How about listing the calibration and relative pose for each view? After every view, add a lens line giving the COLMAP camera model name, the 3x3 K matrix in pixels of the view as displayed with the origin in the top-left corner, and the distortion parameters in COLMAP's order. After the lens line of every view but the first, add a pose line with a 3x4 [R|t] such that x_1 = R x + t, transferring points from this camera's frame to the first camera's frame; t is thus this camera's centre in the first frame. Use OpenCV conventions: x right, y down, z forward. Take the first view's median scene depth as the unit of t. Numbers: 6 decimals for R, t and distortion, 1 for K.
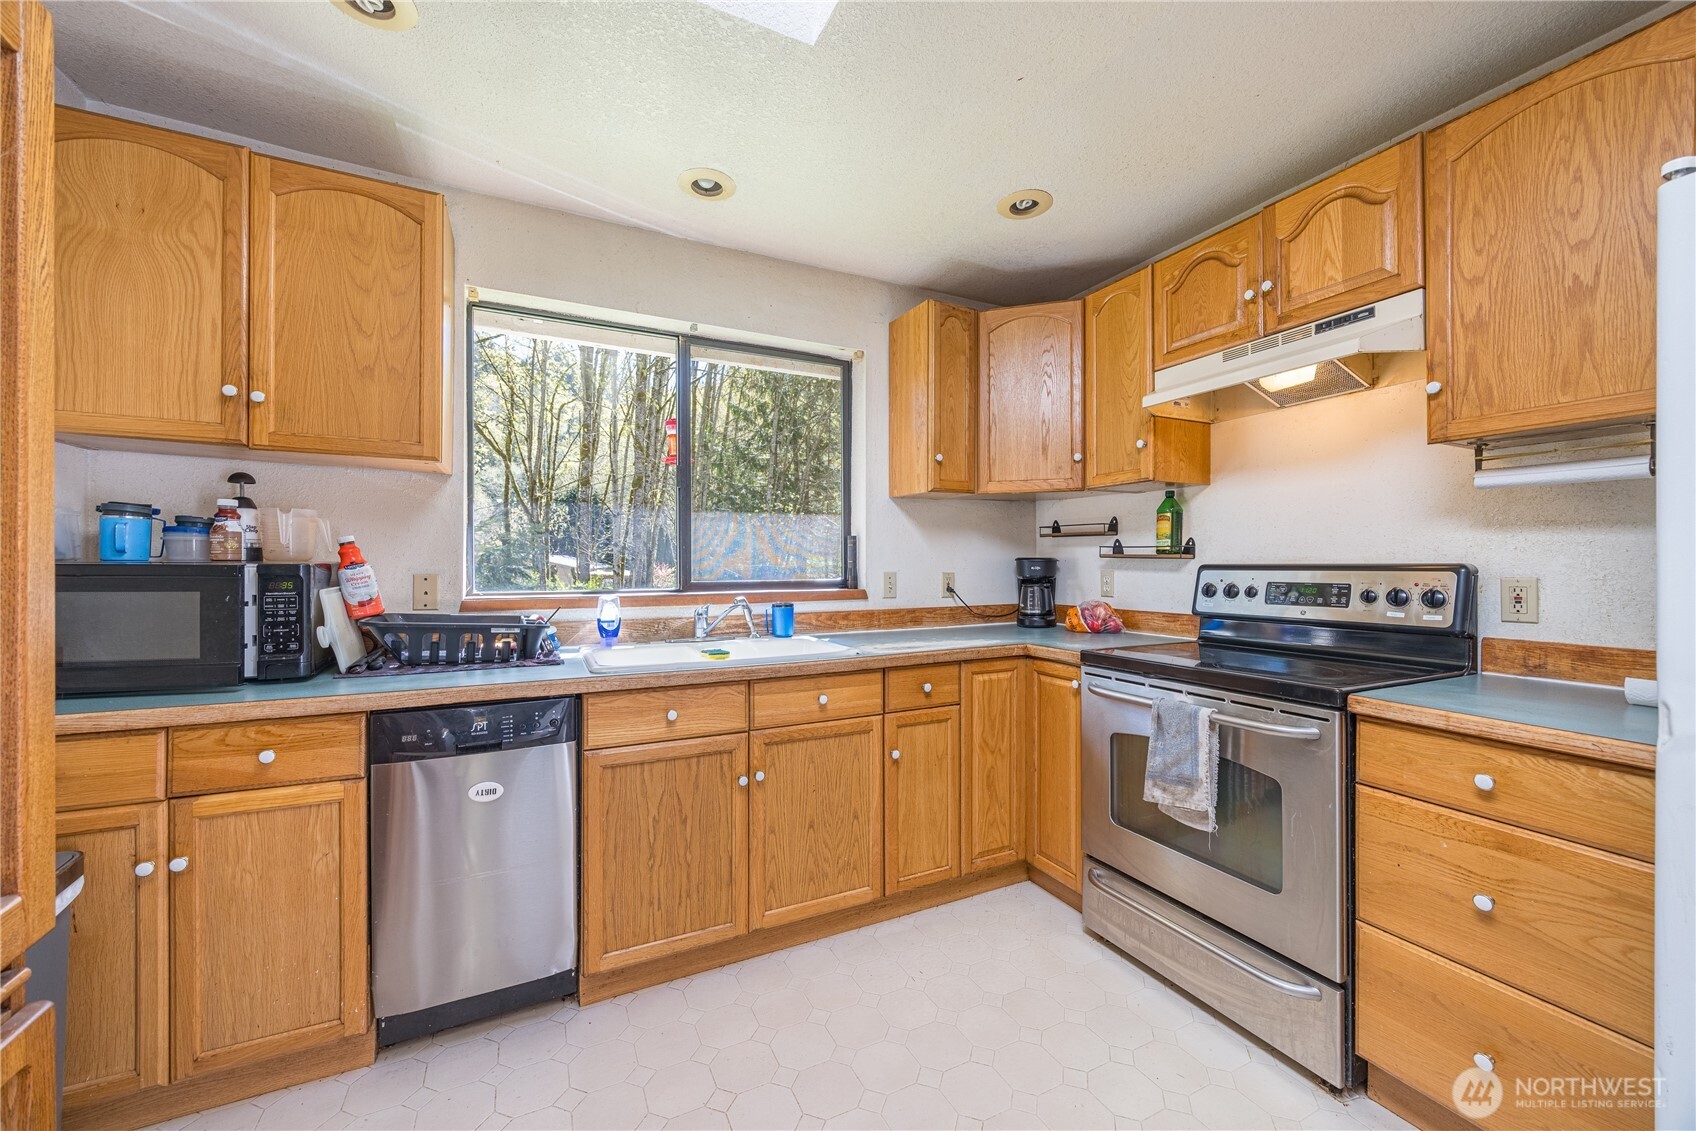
lens RADIAL K [[647.7, 0, 845.6], [0, 647.7, 567.7], [0, 0, 1]] dist [-0.000073, -0.000150]
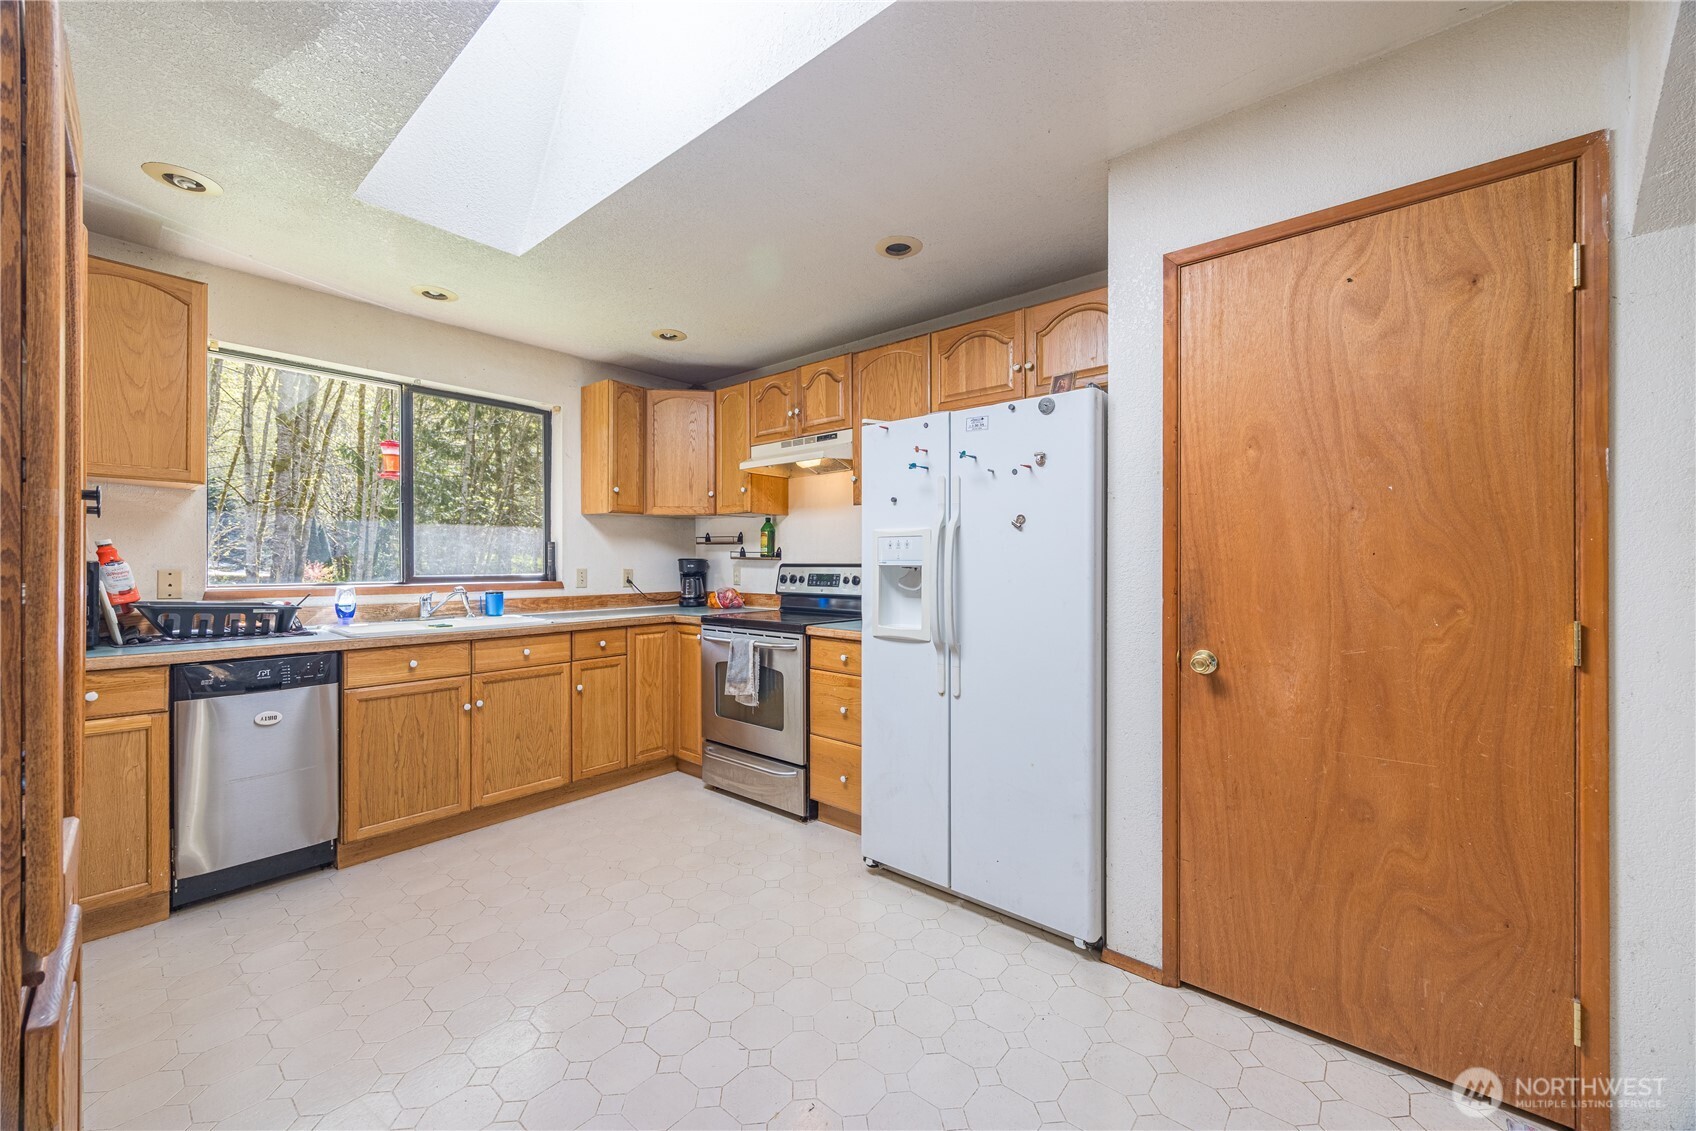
lens RADIAL K [[647.7, 0, 845.6], [0, 647.7, 567.7], [0, 0, 1]] dist [-0.000073, -0.000150]
pose [[0.914468, -0.000215, 0.404658, 0.032296], [-0.000179, 1.000000, 0.000935, 0.004113], [-0.404658, -0.000928, 0.914468, -0.638524]]
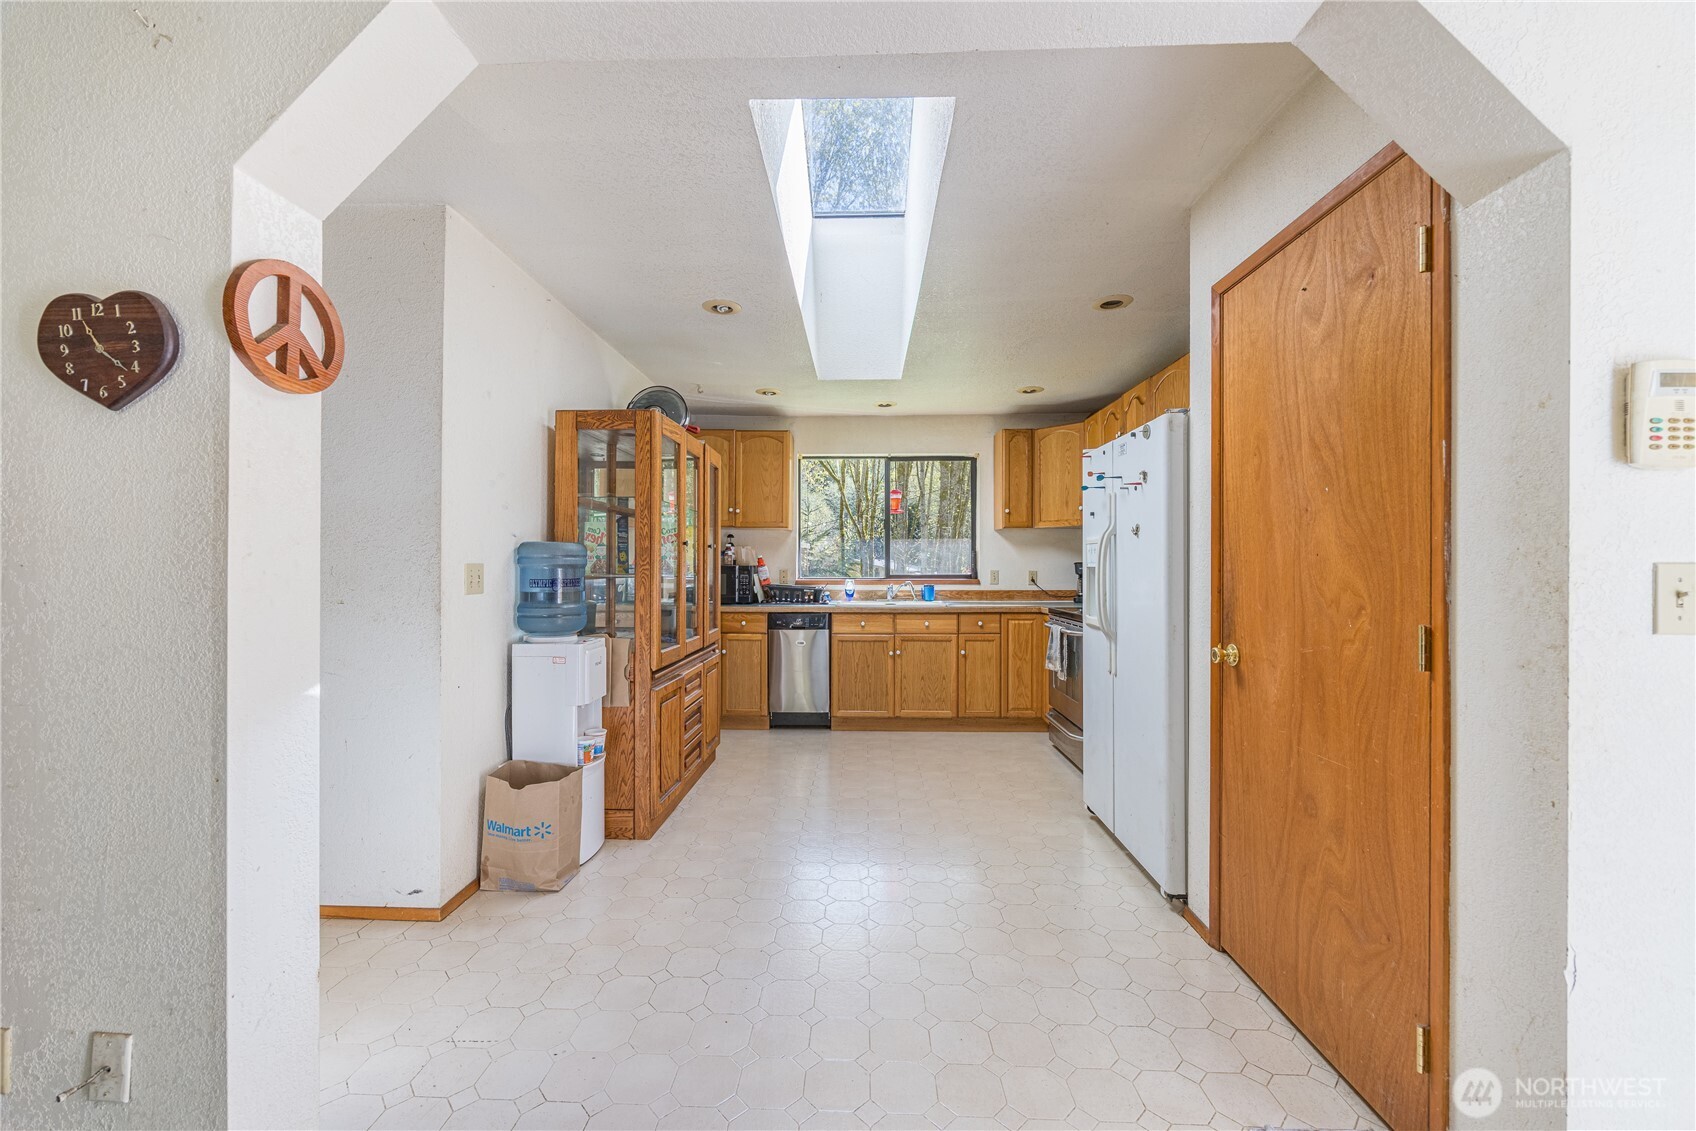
lens RADIAL K [[647.7, 0, 845.6], [0, 647.7, 567.7], [0, 0, 1]] dist [-0.000073, -0.000150]
pose [[0.885448, 0.002179, -0.464734, 0.735786], [-0.004043, 0.999987, -0.003013, 0.008437], [0.464722, 0.004547, 0.885445, -1.120264]]
